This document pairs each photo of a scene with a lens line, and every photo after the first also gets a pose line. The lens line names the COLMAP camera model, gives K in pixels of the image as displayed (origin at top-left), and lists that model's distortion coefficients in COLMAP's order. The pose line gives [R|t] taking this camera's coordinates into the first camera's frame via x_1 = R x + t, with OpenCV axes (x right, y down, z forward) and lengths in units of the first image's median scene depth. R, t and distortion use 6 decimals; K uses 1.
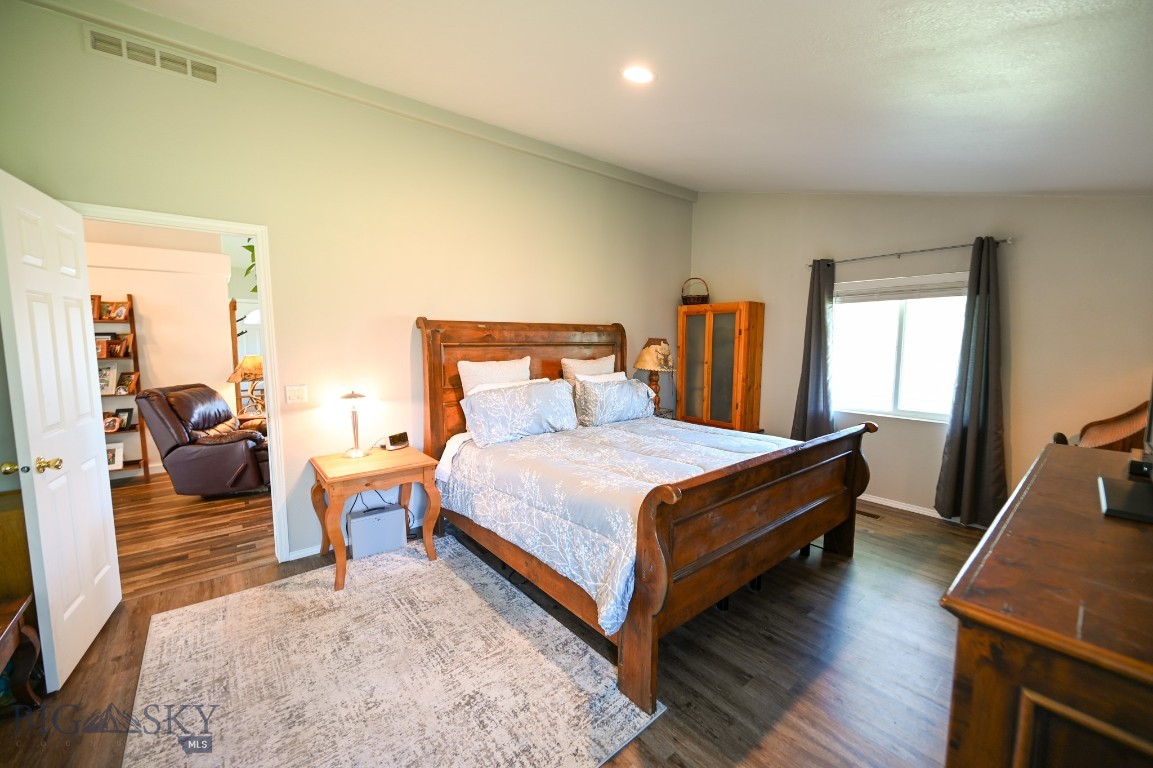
lens RADIAL K [[457.1, 0, 576.5], [0, 457.1, 384.0], [0, 0, 1]] dist [-0.001741, 0.000173]
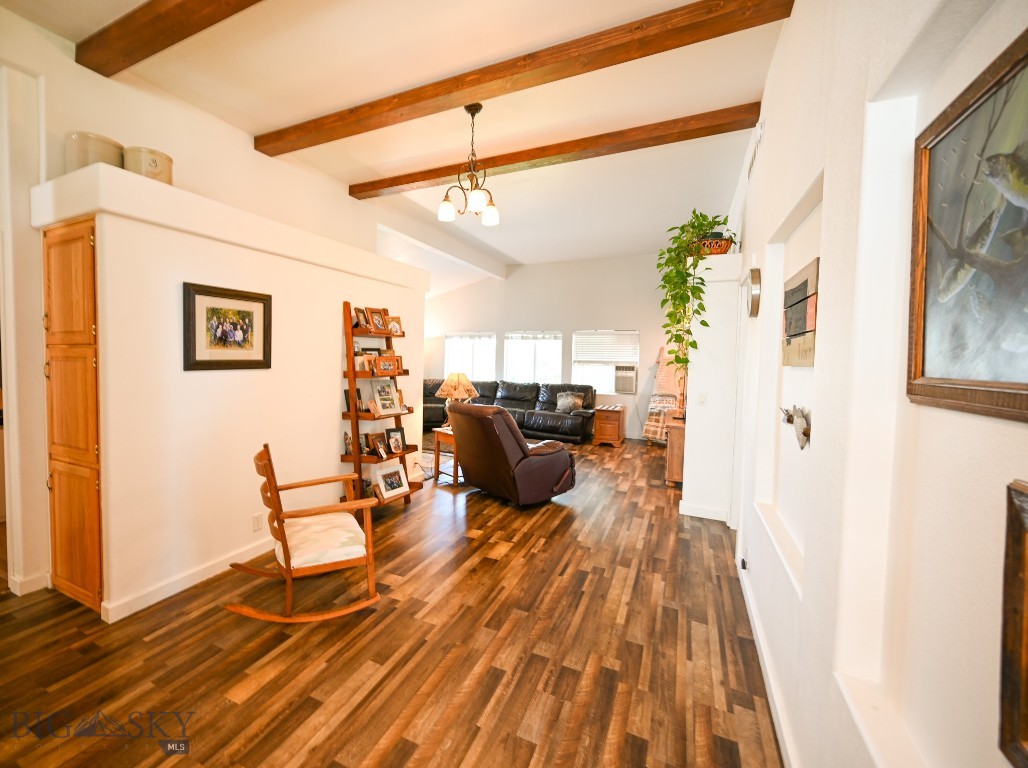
lens RADIAL K [[458.4, 0, 445.4], [0, 458.4, 383.0], [0, 0, 1]] dist [-0.002761, -0.000194]
pose [[0.921128, -0.008312, 0.389172, -1.680311], [0.023363, 0.999150, -0.033957, -0.005872], [-0.388559, 0.040371, 0.920539, 0.098160]]
